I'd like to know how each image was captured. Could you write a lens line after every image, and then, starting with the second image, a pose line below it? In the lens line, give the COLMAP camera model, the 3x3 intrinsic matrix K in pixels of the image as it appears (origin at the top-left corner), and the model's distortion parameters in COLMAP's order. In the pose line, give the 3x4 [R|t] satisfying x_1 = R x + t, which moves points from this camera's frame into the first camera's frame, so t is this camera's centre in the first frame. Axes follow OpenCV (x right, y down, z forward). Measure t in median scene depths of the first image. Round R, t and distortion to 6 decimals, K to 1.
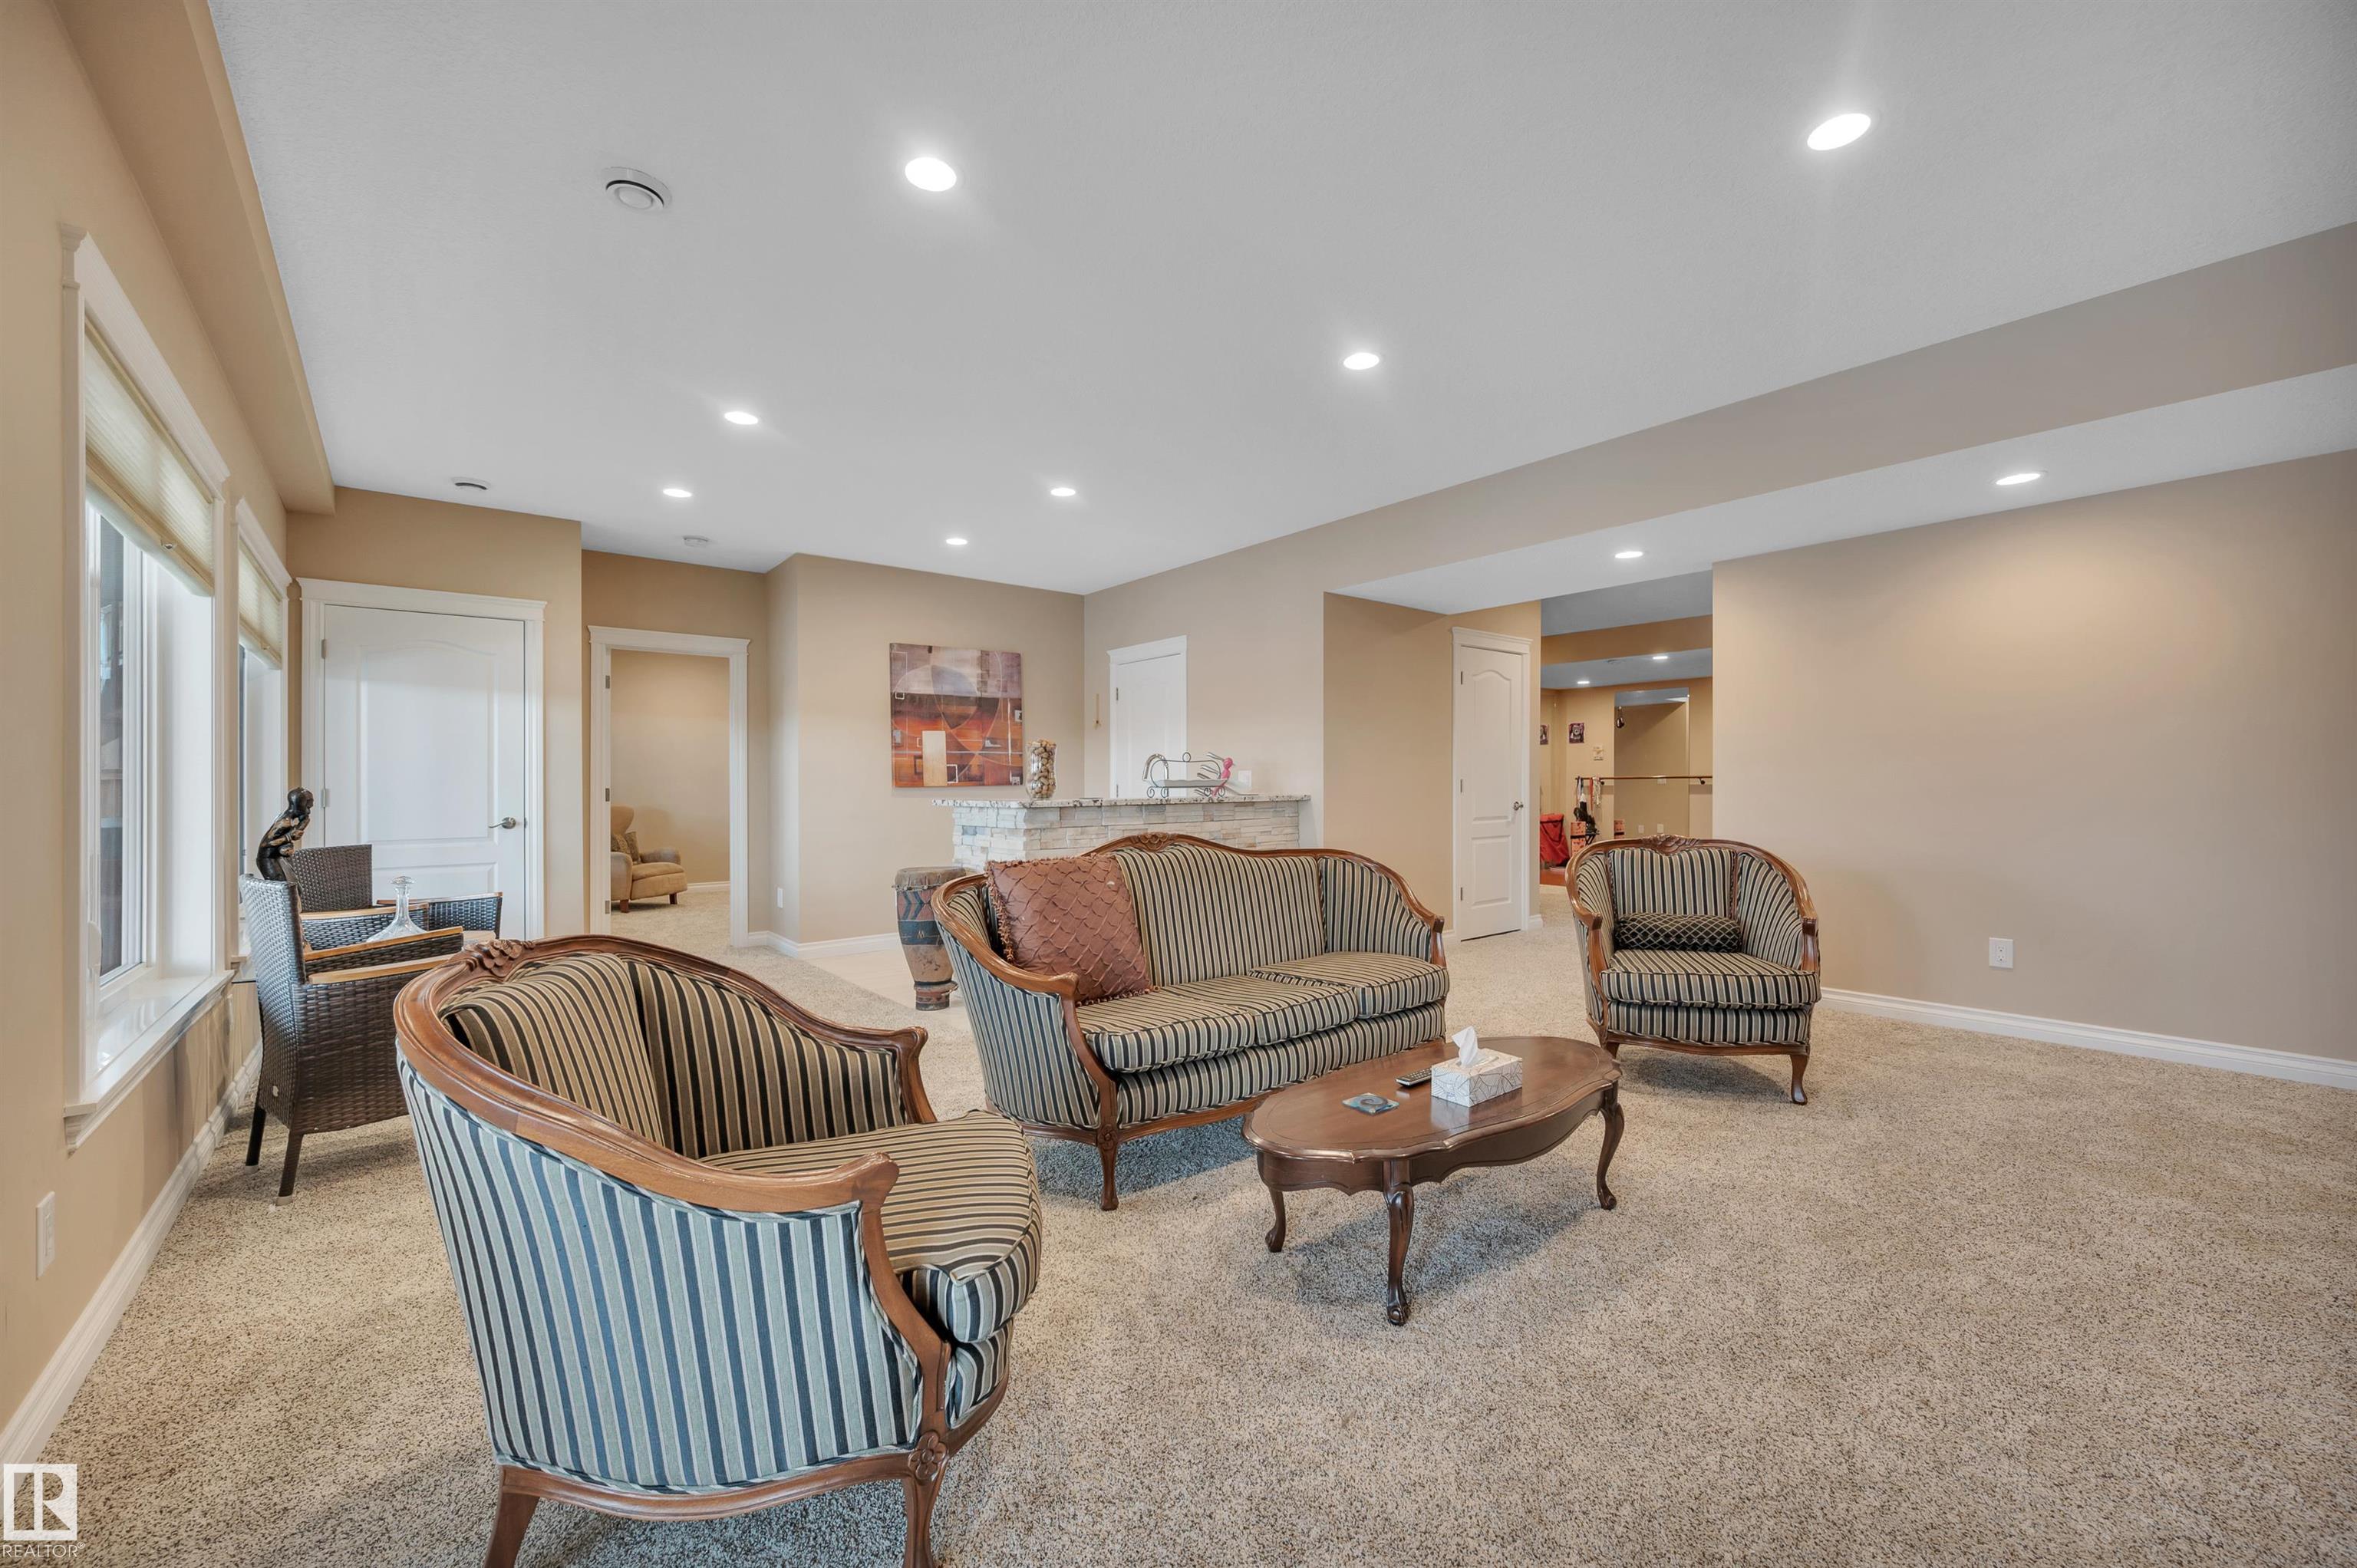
lens RADIAL K [[956.7, 0, 1187.0], [0, 956.7, 790.5], [0, 0, 1]] dist [-0.003313, 0.000990]
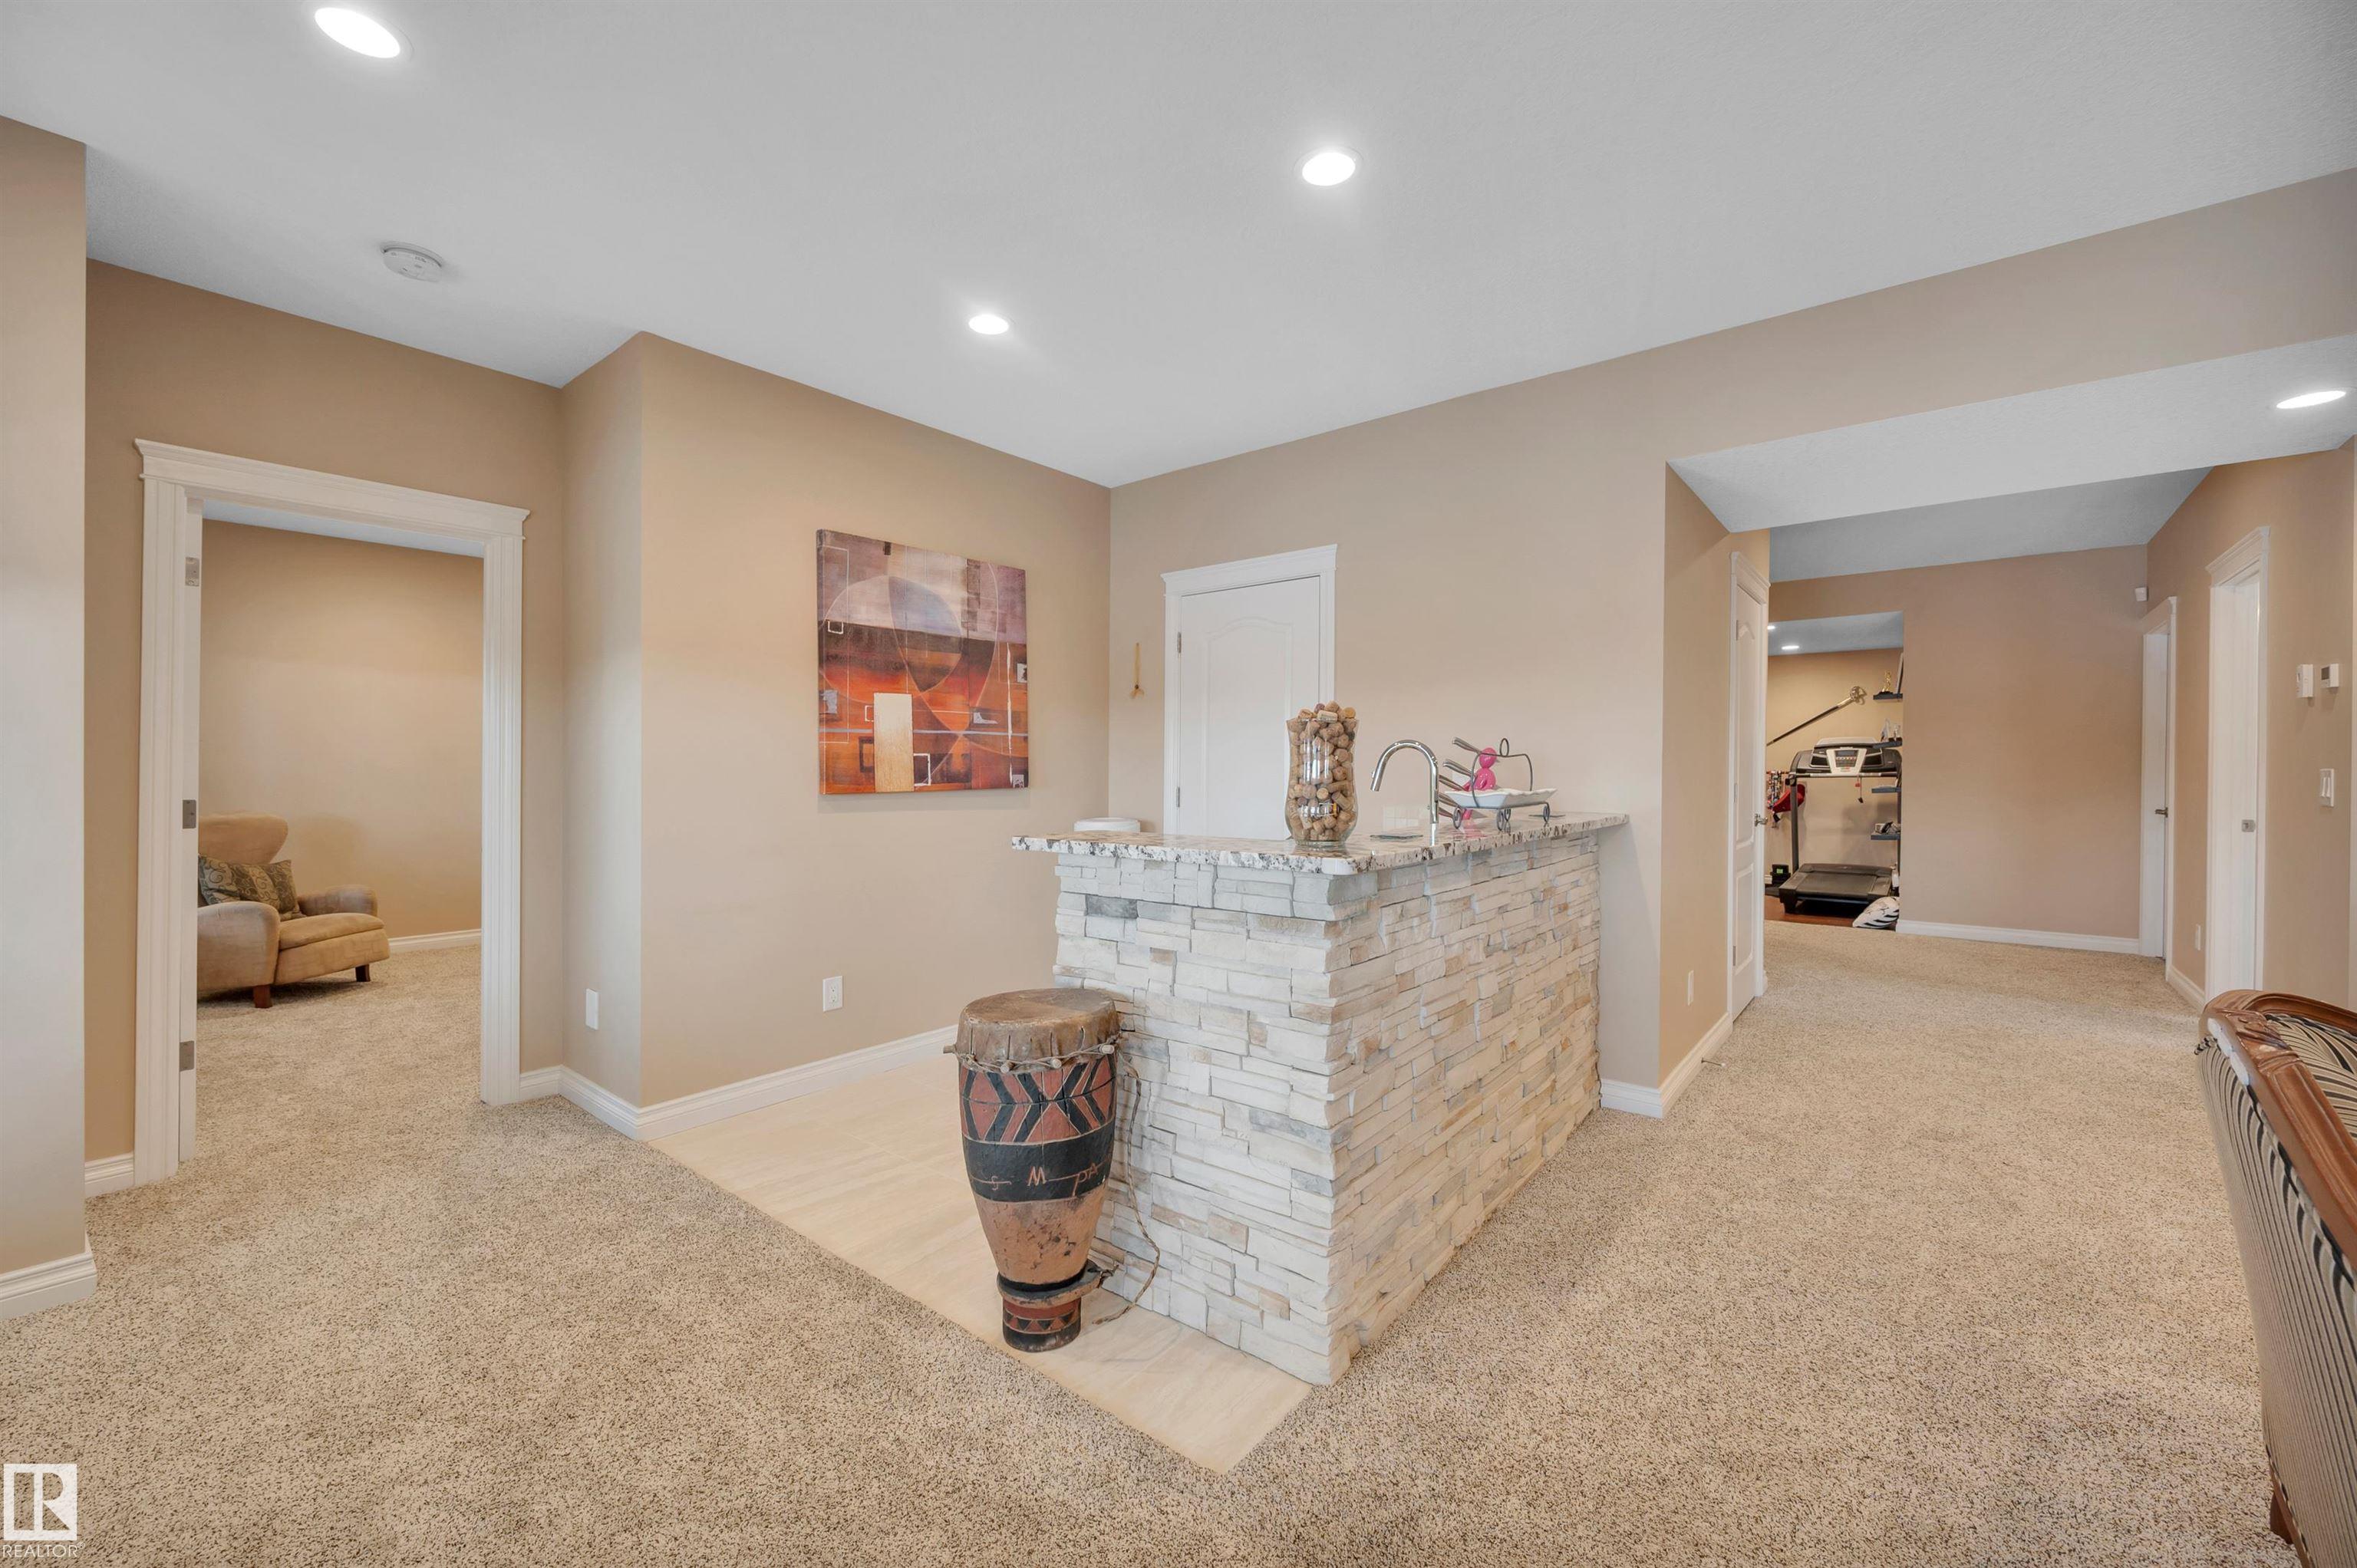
lens RADIAL K [[956.7, 0, 1183.4], [0, 956.7, 770.1], [0, 0, 1]] dist [-0.003313, 0.000990]
pose [[0.978719, 0.004937, 0.205146, -0.212293], [-0.003566, 0.999969, -0.007053, -0.013941], [-0.205175, 0.006172, 0.978706, 0.414301]]
